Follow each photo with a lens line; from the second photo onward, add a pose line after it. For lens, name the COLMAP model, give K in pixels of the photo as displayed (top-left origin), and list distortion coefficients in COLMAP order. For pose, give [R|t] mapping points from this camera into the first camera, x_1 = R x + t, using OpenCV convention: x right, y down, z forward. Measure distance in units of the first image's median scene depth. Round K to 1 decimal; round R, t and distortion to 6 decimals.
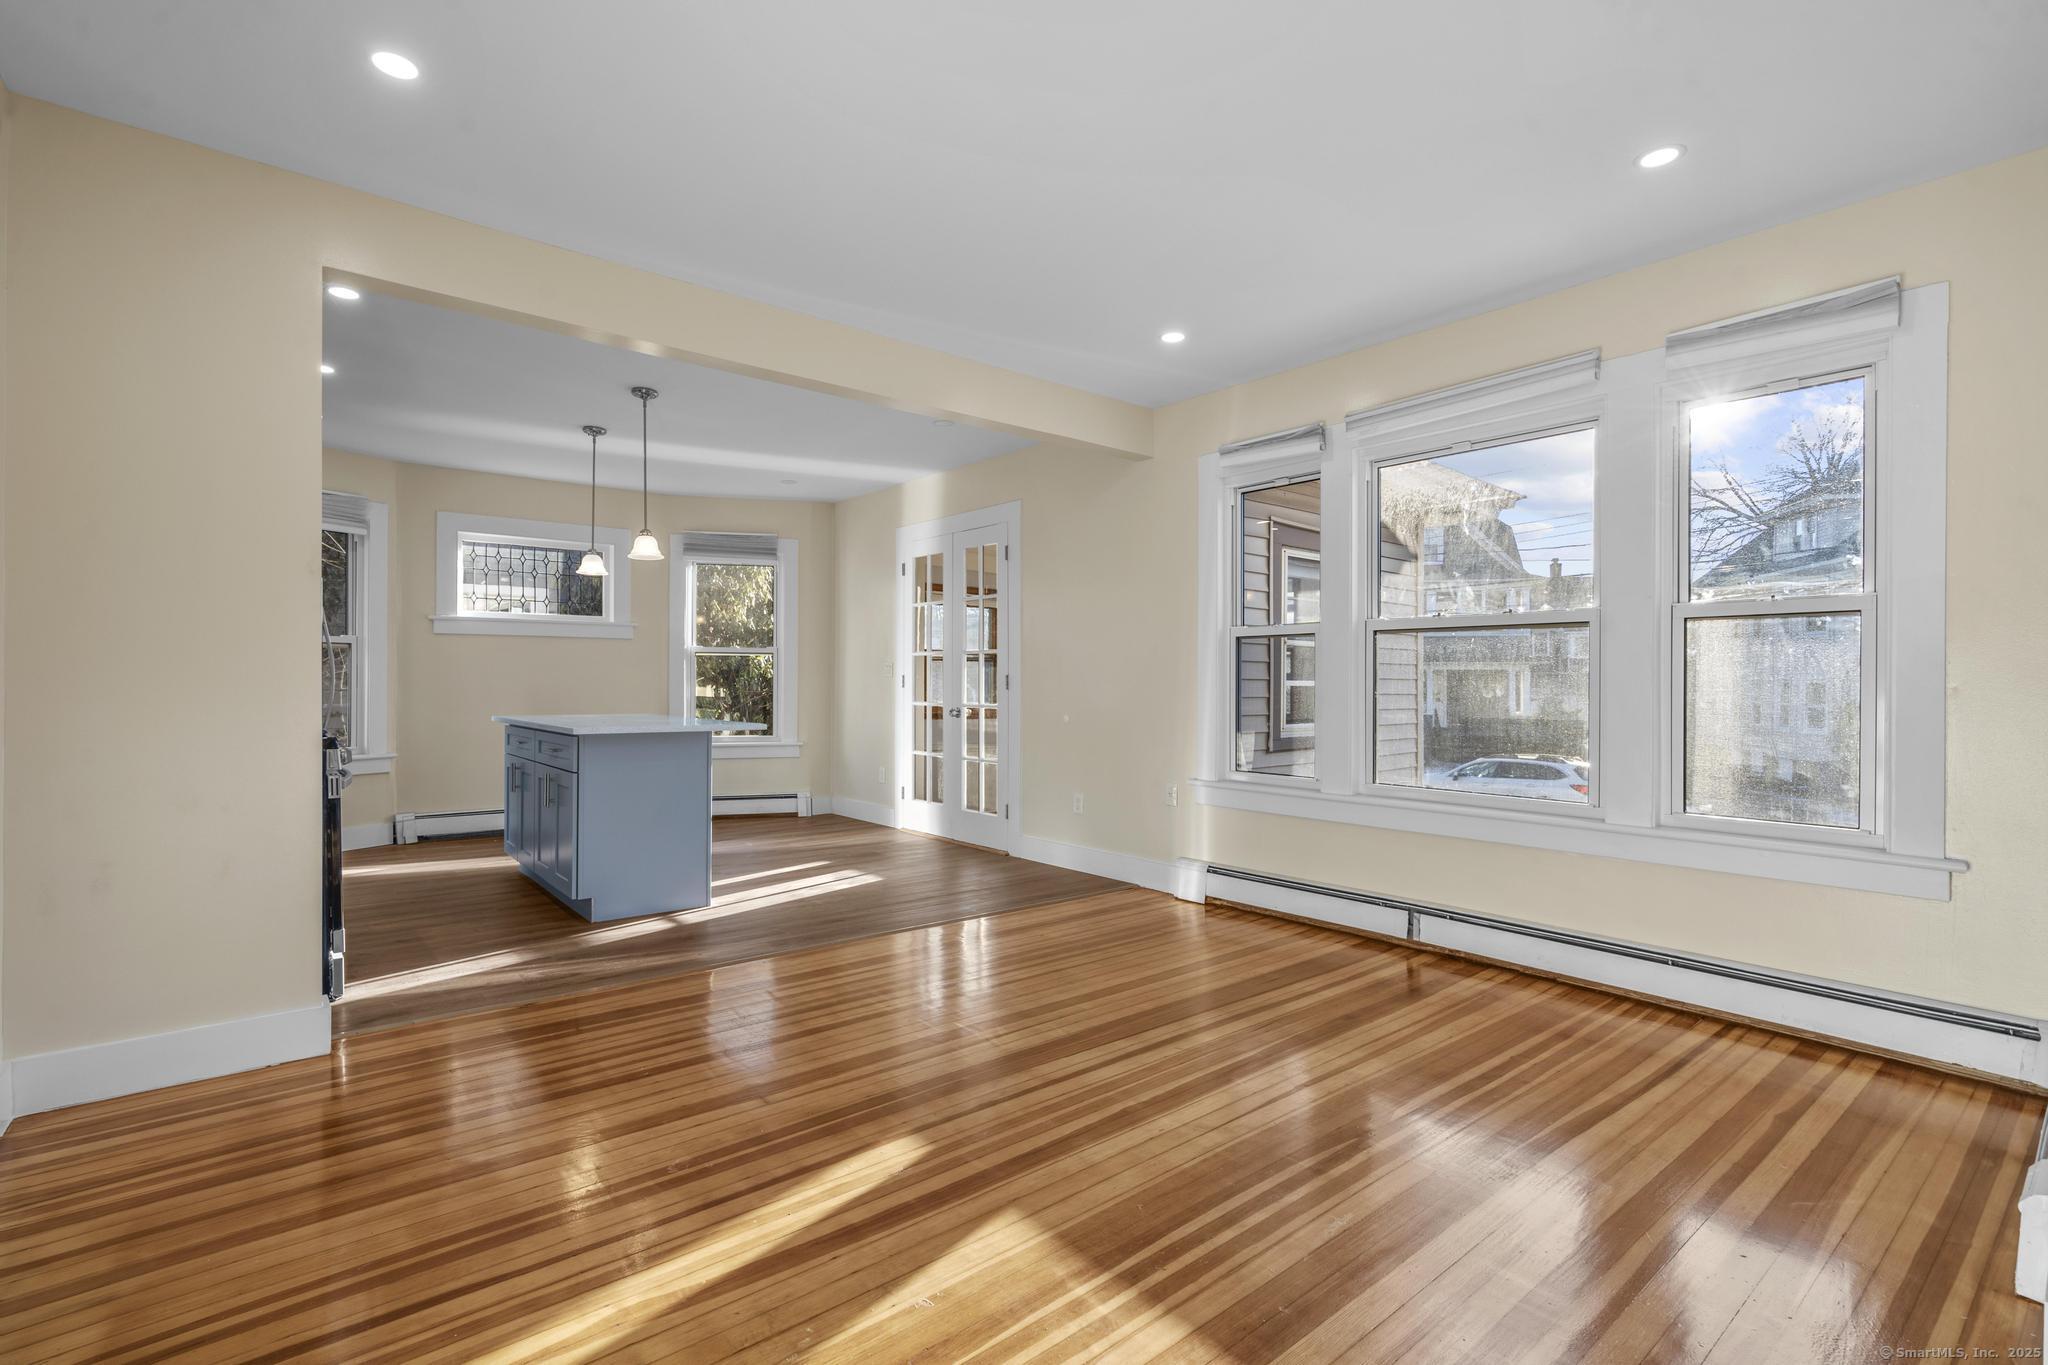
lens RADIAL K [[940.2, 0, 1018.8], [0, 940.2, 693.0], [0, 0, 1]] dist [-0.005776, 0.006212]
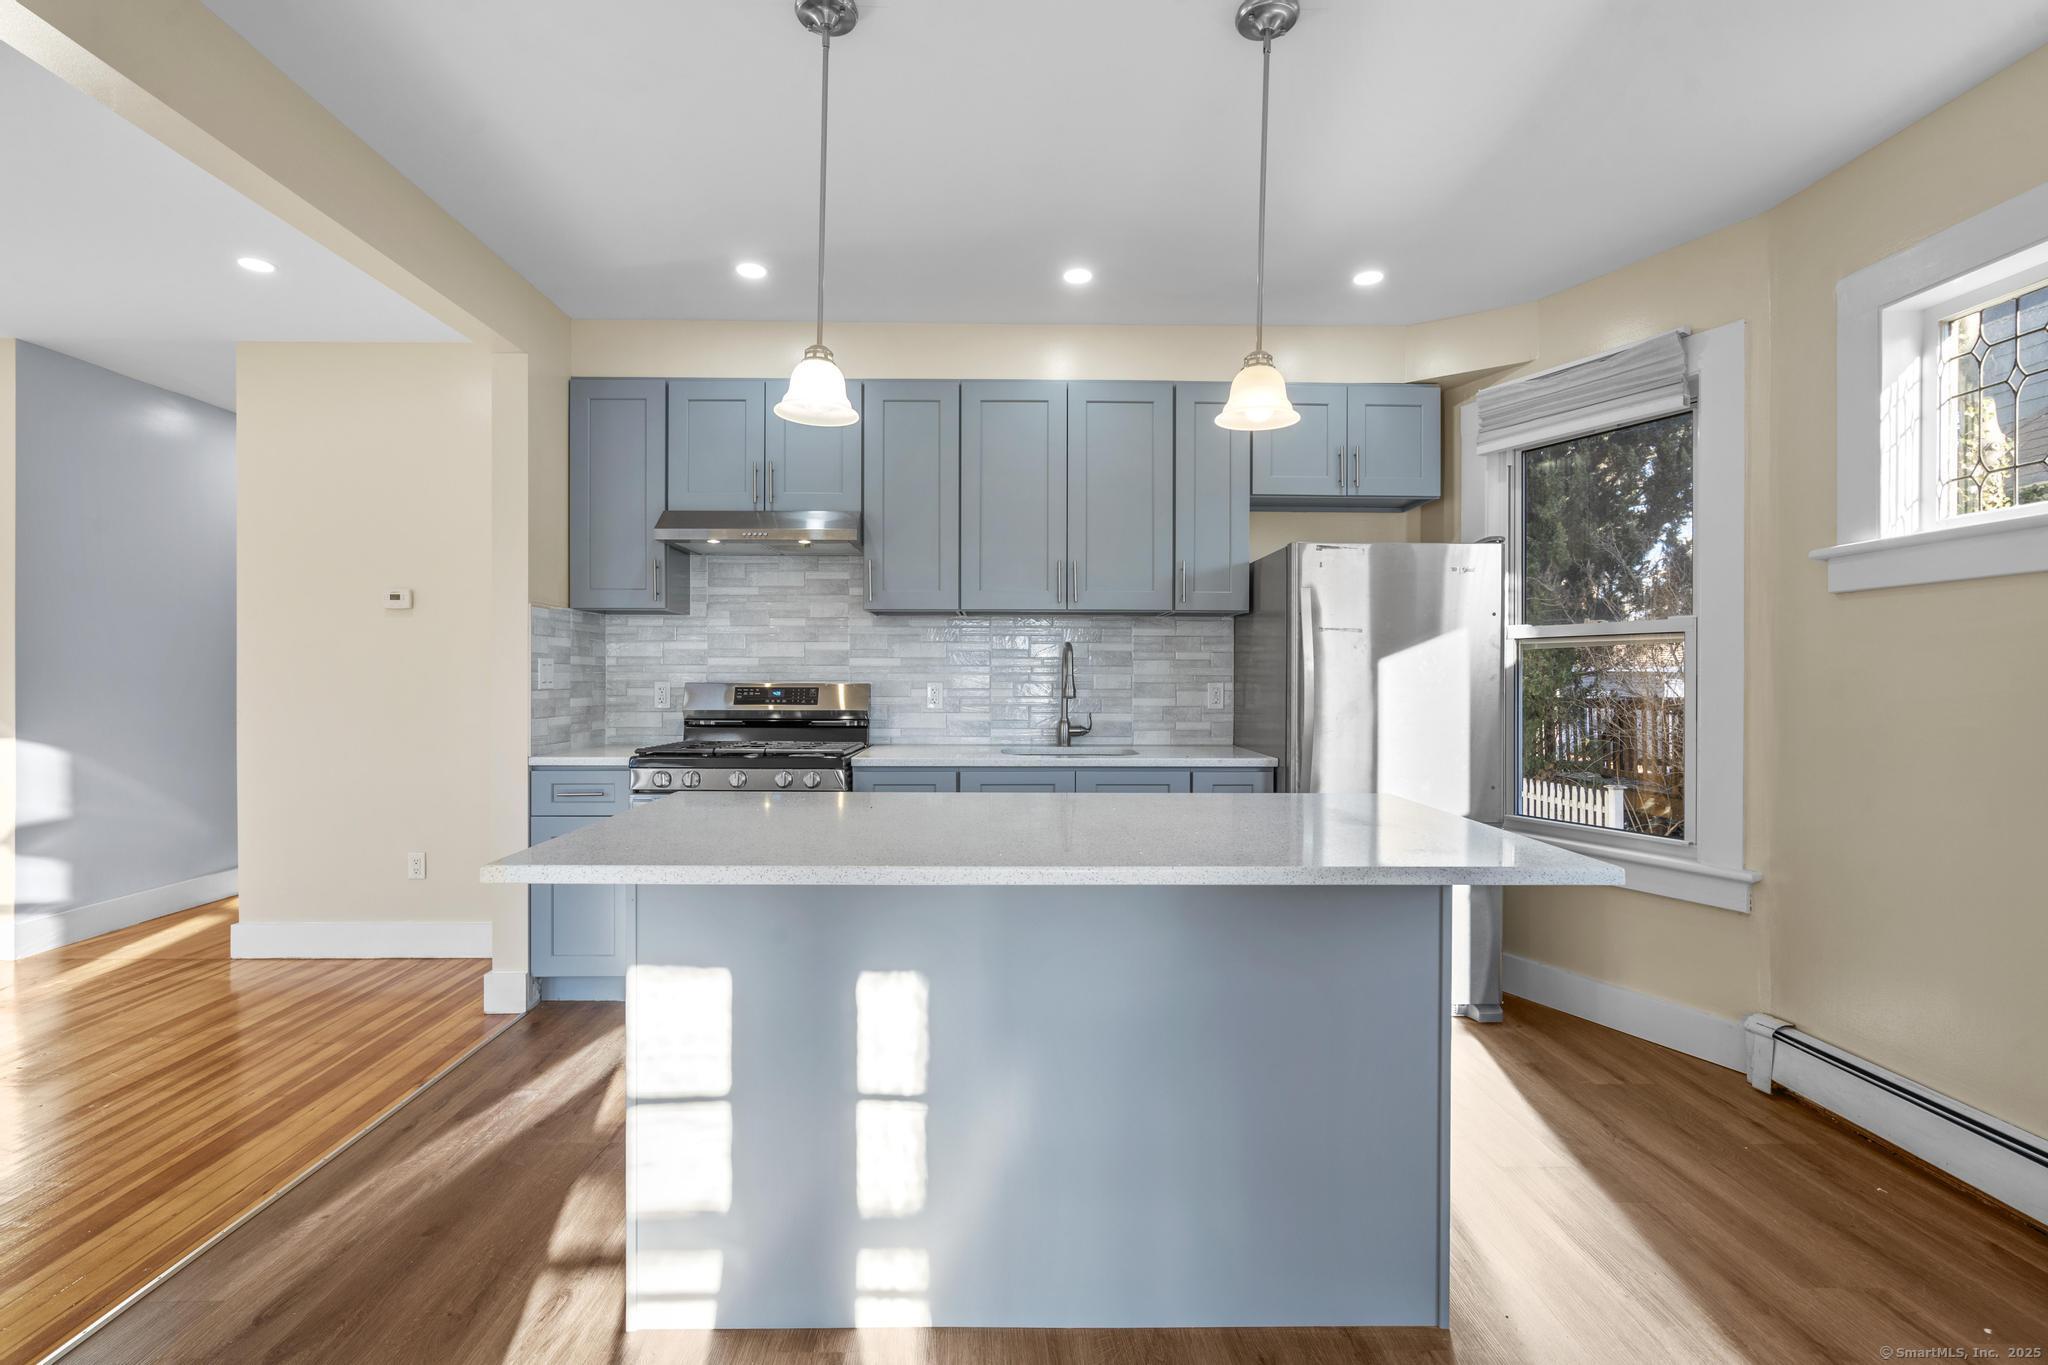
lens RADIAL K [[940.2, 0, 1011.4], [0, 940.2, 671.1], [0, 0, 1]] dist [-0.005776, 0.006212]
pose [[-0.621731, -0.010199, -0.783165, -0.139767], [-0.013961, 0.999901, -0.001938, -0.036889], [0.783106, 0.009729, -0.621812, 1.487039]]
